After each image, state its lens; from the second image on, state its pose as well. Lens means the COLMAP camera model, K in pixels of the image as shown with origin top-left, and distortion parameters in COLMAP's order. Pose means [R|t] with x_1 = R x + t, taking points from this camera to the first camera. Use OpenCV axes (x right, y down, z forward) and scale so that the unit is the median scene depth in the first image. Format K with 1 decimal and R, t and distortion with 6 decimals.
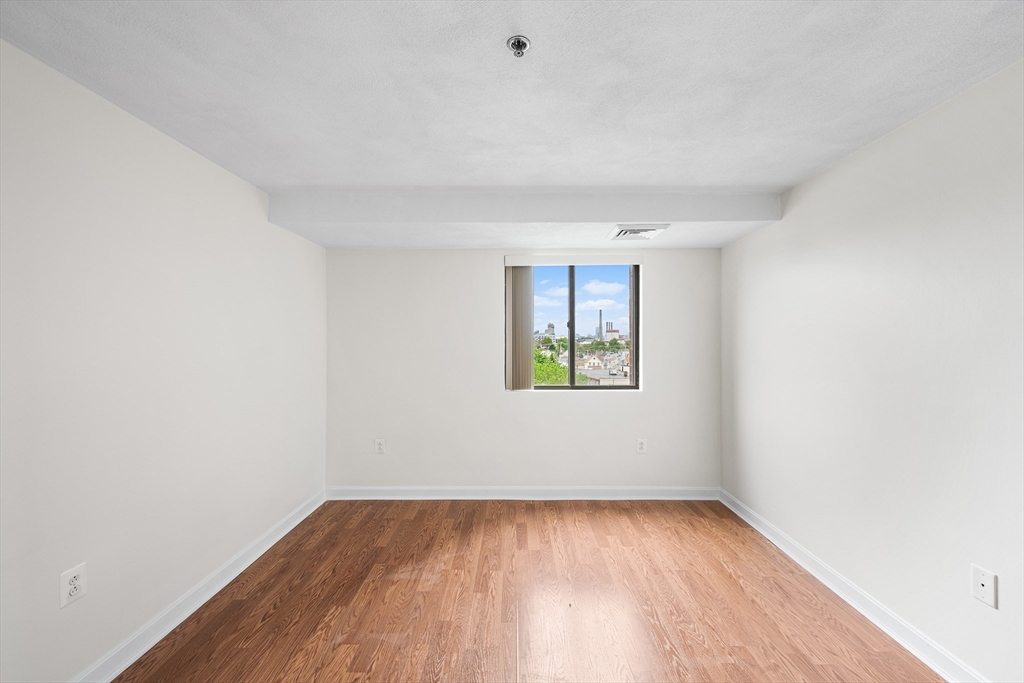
lens RADIAL K [[421.8, 0, 512.0], [0, 421.8, 341.5], [0, 0, 1]] dist [-0.000797, -0.000286]
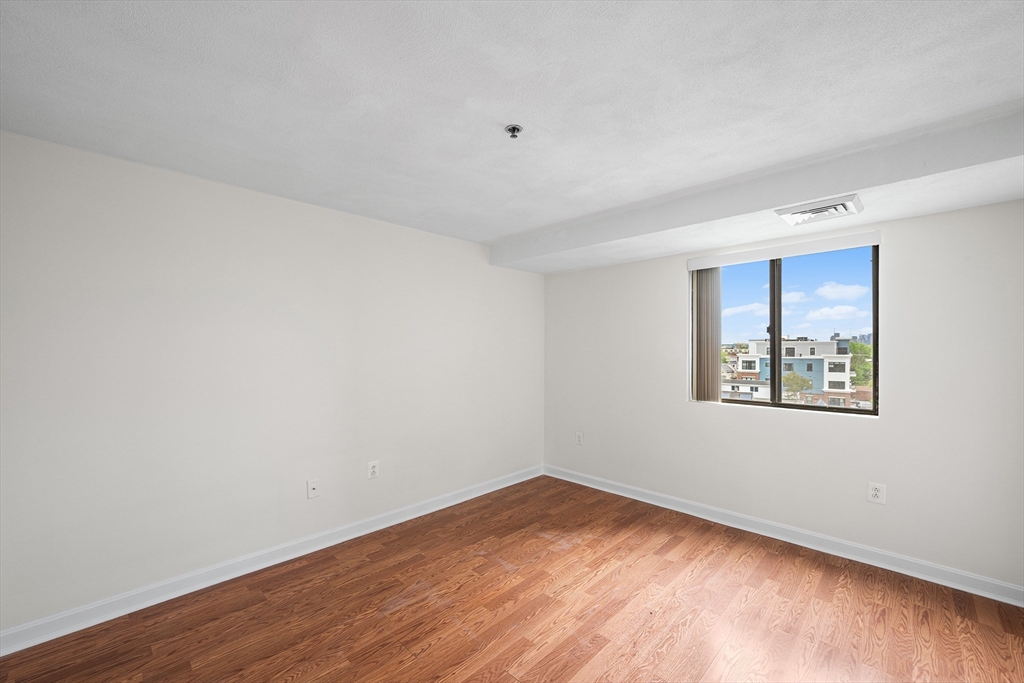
lens RADIAL K [[454.7, 0, 512.0], [0, 454.7, 349.9], [0, 0, 1]] dist [-0.000255, -0.000358]
pose [[0.681934, 0.003991, -0.731402, 0.535941], [-0.000568, 0.999988, 0.004926, -0.004449], [0.731413, -0.002943, 0.681928, 0.001331]]
